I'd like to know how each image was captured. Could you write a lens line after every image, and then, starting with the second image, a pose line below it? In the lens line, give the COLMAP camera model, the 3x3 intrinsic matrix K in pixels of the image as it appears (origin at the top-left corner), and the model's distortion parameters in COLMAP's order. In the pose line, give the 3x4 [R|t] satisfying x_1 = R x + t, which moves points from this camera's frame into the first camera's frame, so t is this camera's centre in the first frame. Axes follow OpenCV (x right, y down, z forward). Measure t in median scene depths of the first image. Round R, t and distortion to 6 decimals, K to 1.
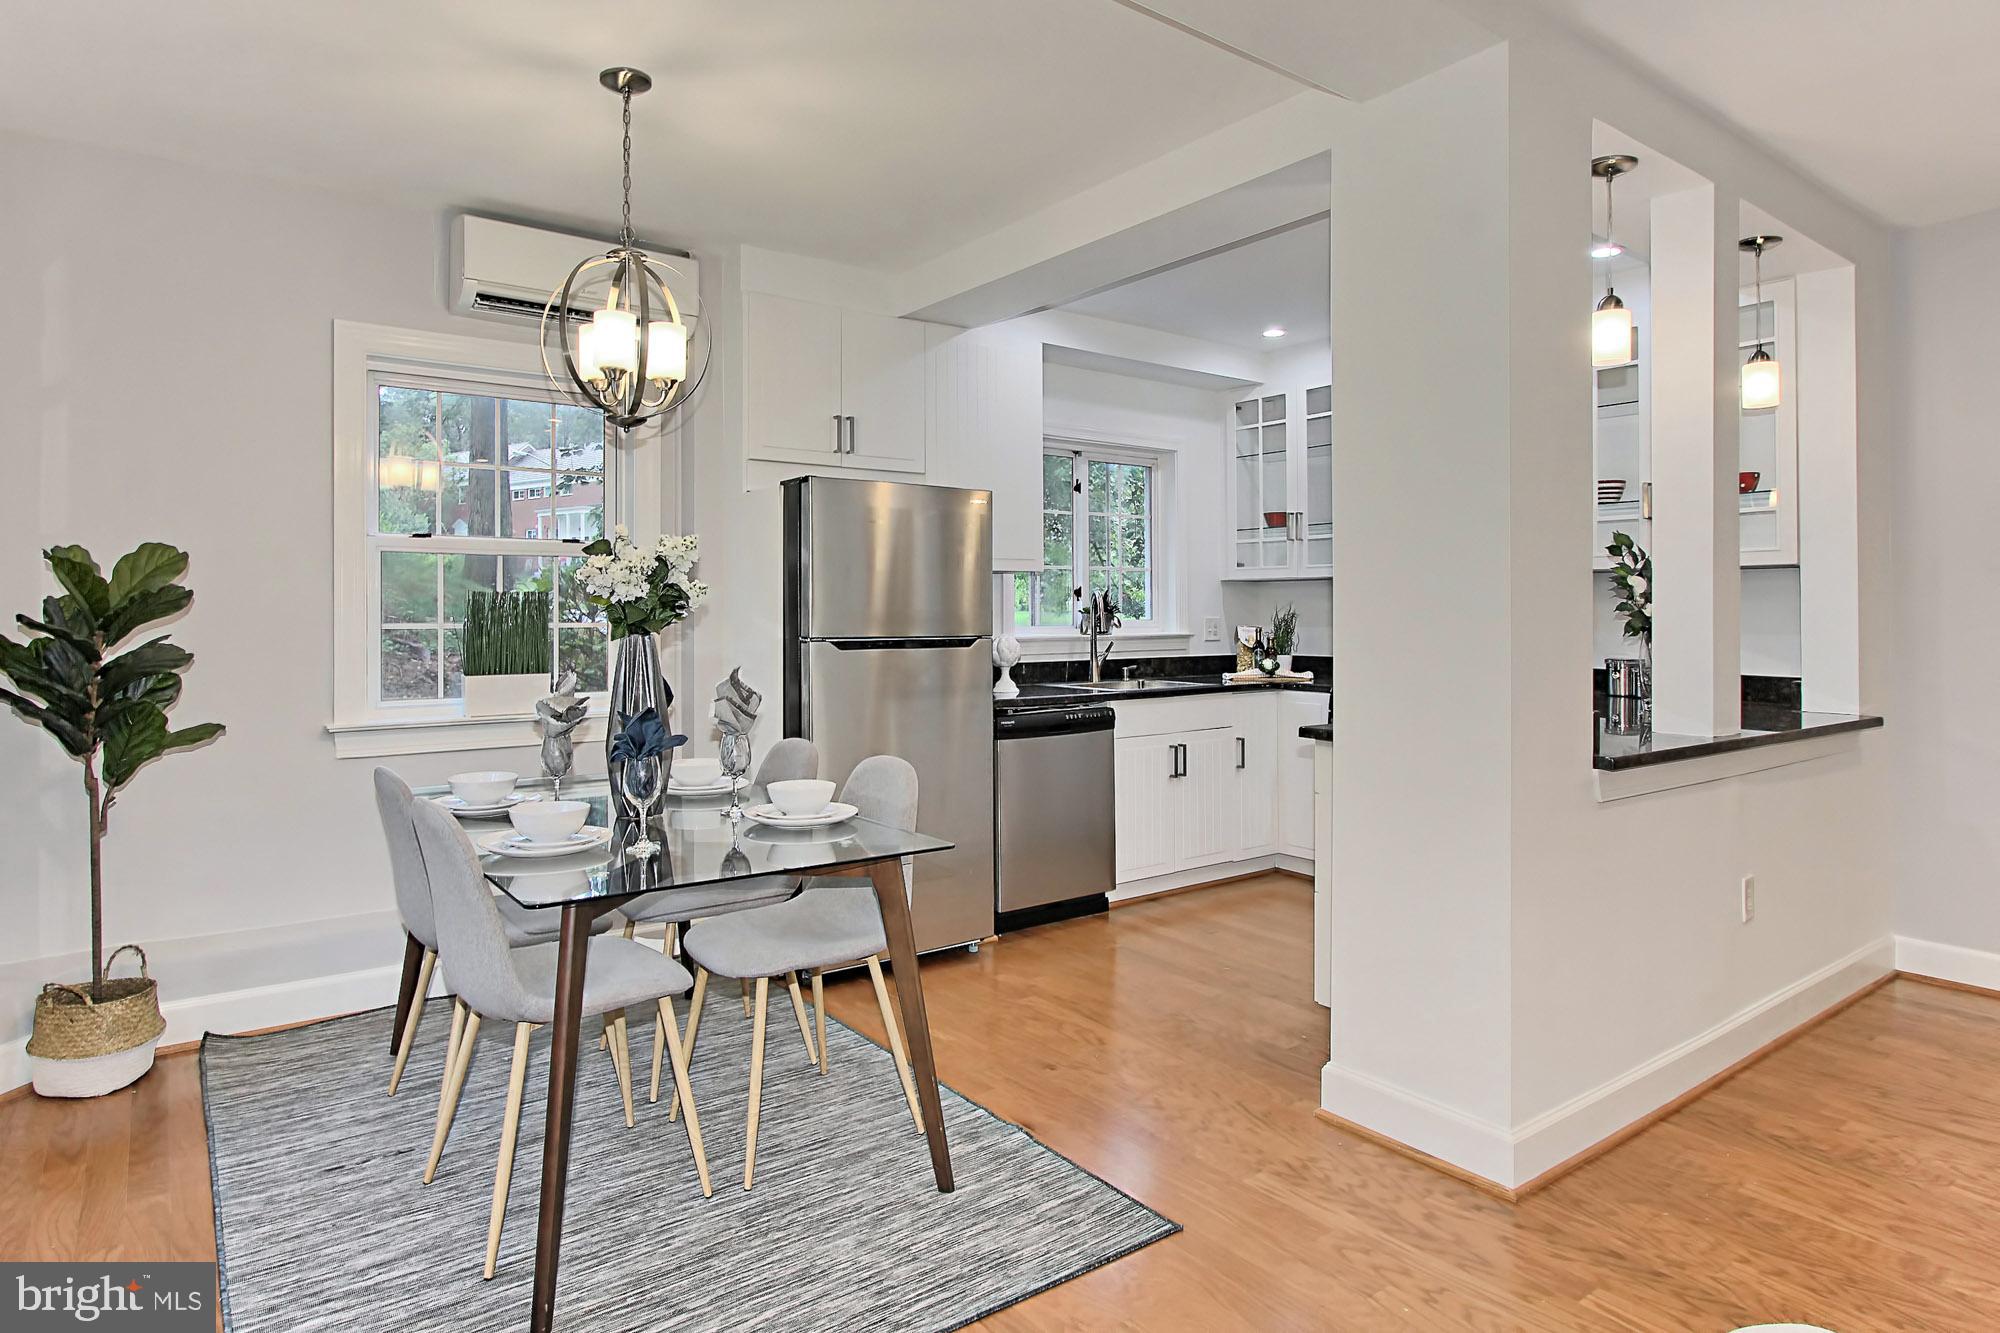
lens RADIAL K [[1117.1, 0, 983.4], [0, 1117.1, 597.9], [0, 0, 1]] dist [-0.011526, 0.006815]
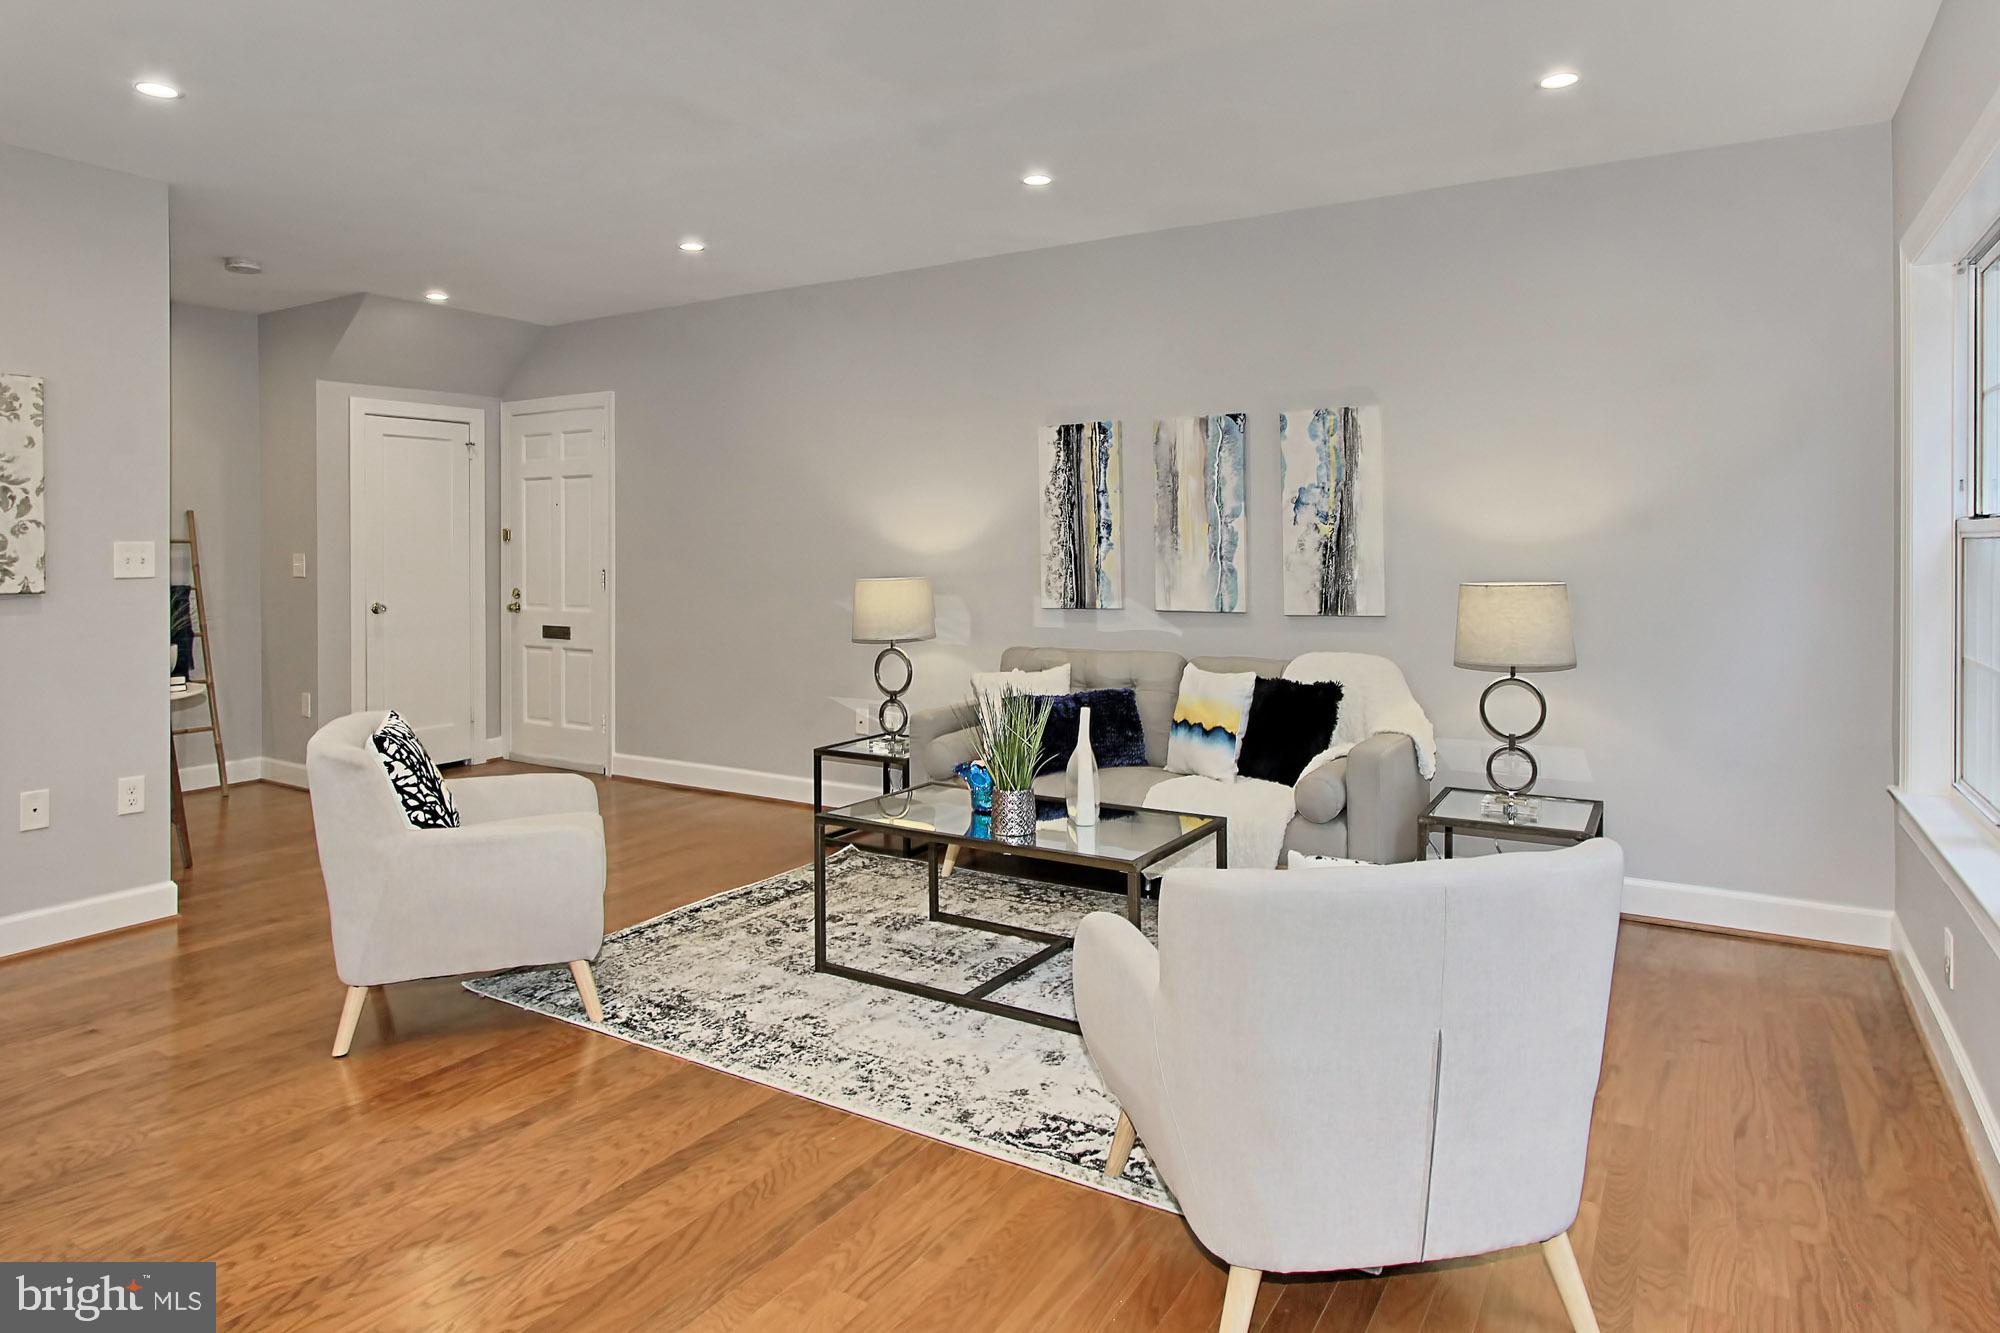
lens RADIAL K [[1182.0, 0, 1046.0], [0, 1182.0, 549.1], [0, 0, 1]] dist [-0.015776, -0.005310]
pose [[-0.398265, 0.003078, 0.917265, -0.219228], [-0.008907, 0.999934, -0.007223, -0.000440], [-0.917227, -0.011047, -0.398212, 0.352727]]
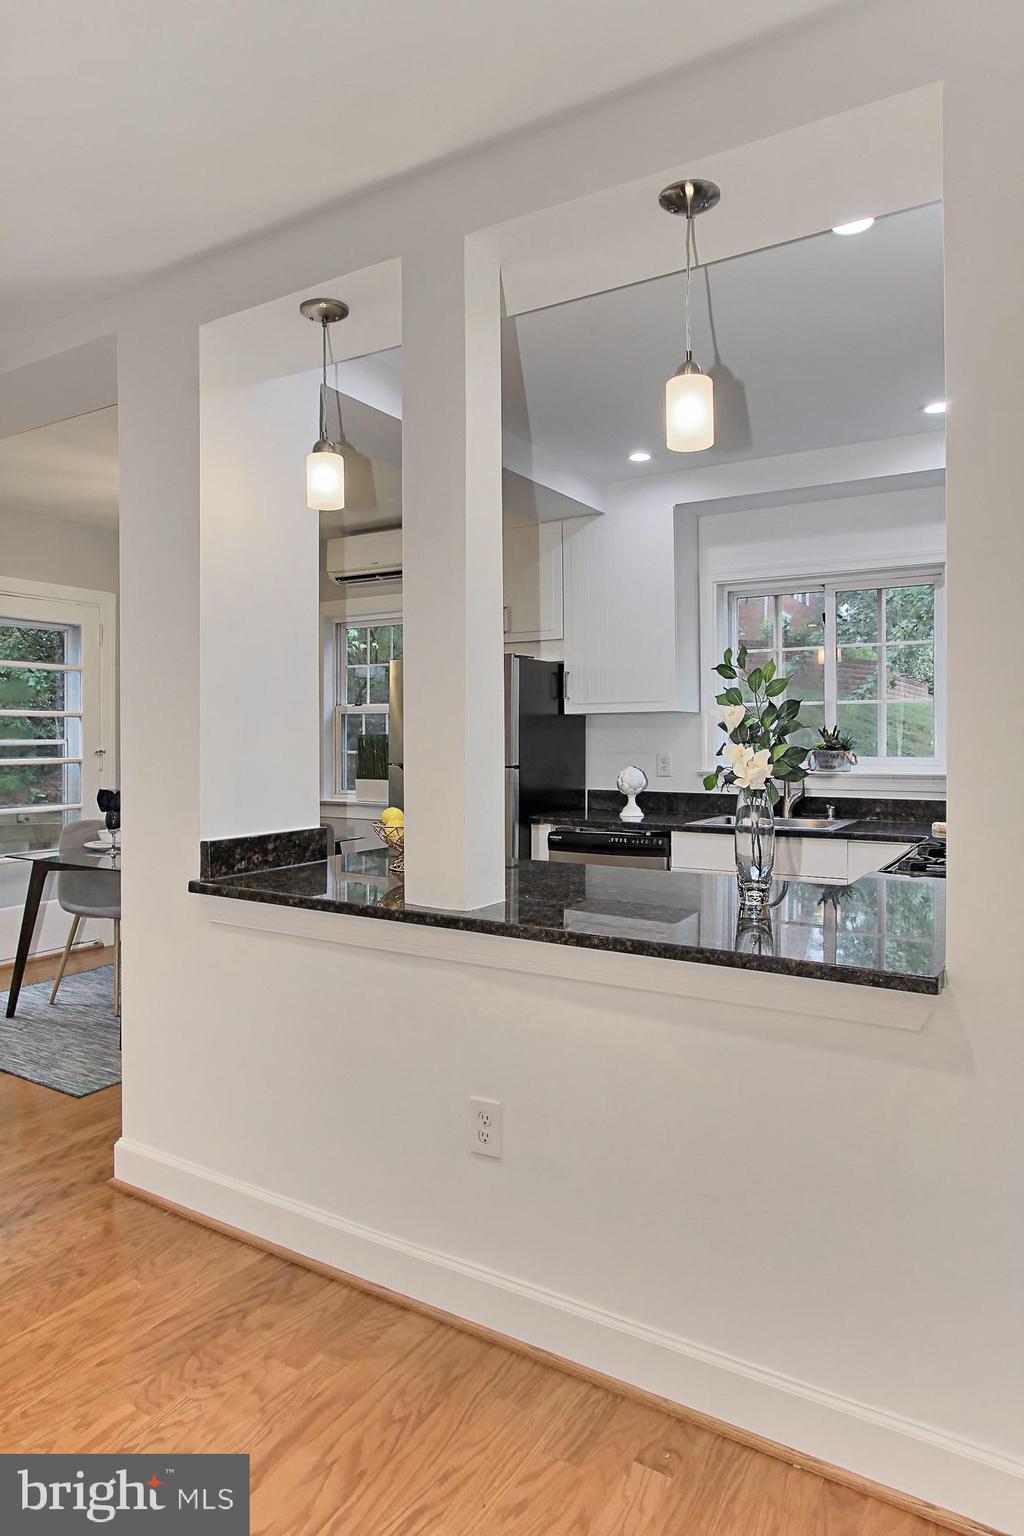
lens RADIAL K [[910.8, 0, 513.3], [0, 910.8, 732.2], [0, 0, 1]] dist [-0.005420, 0.002886]
pose [[0.390786, -0.004415, -0.920471, 0.867342], [0.011559, 0.999933, 0.000112, -0.005173], [0.920409, -0.010683, 0.390810, 0.521551]]
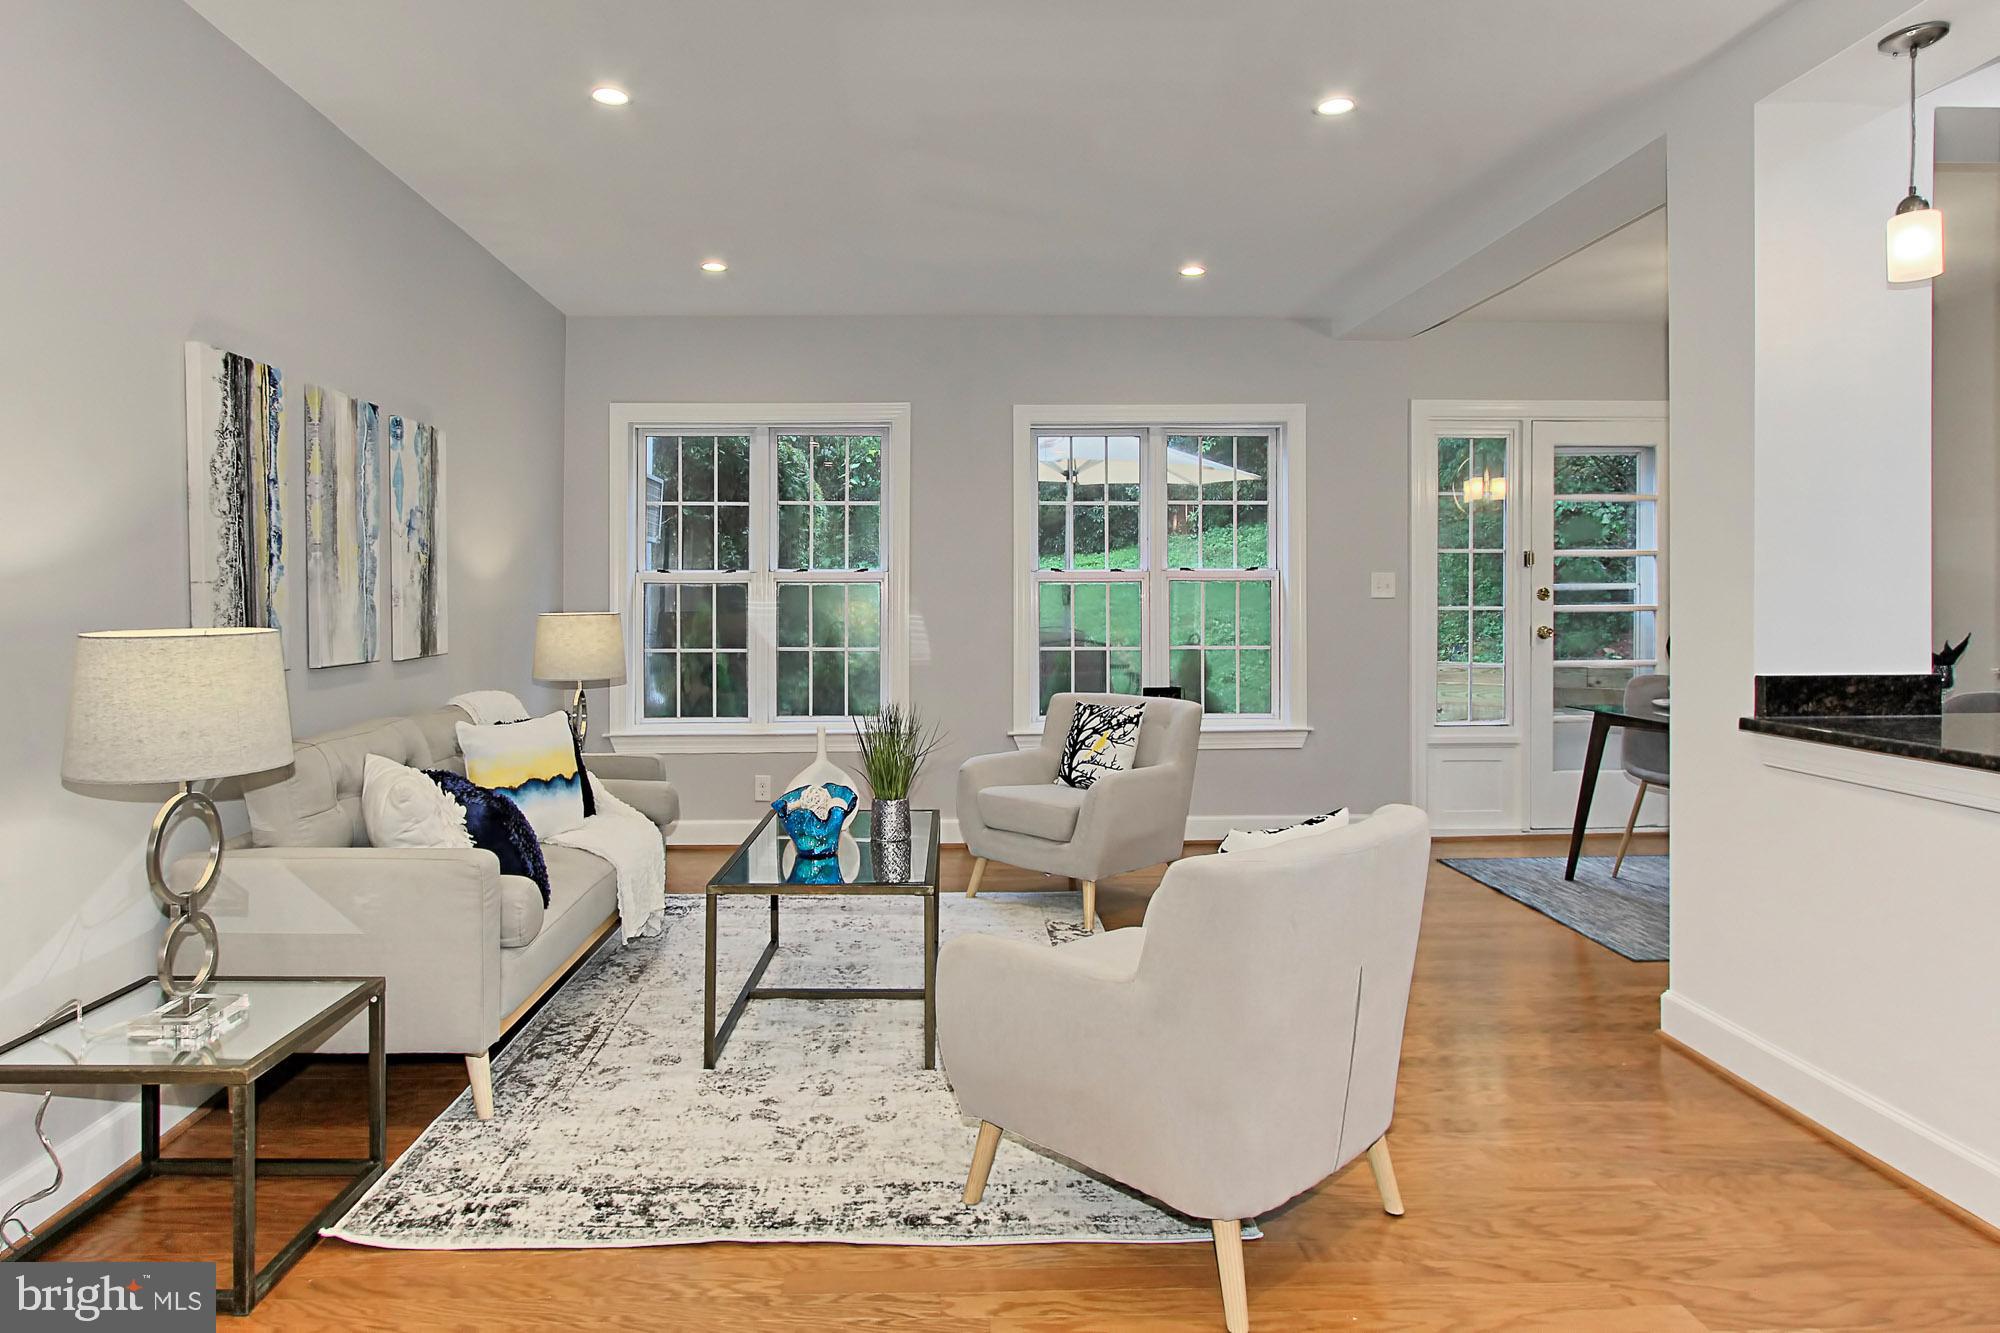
lens RADIAL K [[1231.8, 0, 959.6], [0, 1231.8, 616.7], [0, 0, 1]] dist [-0.009407, 0.004641]
pose [[-0.551753, 0.012977, -0.833906, 1.083055], [0.014272, 0.999879, 0.006117, 0.015668], [0.833885, -0.008526, -0.551872, 0.569439]]
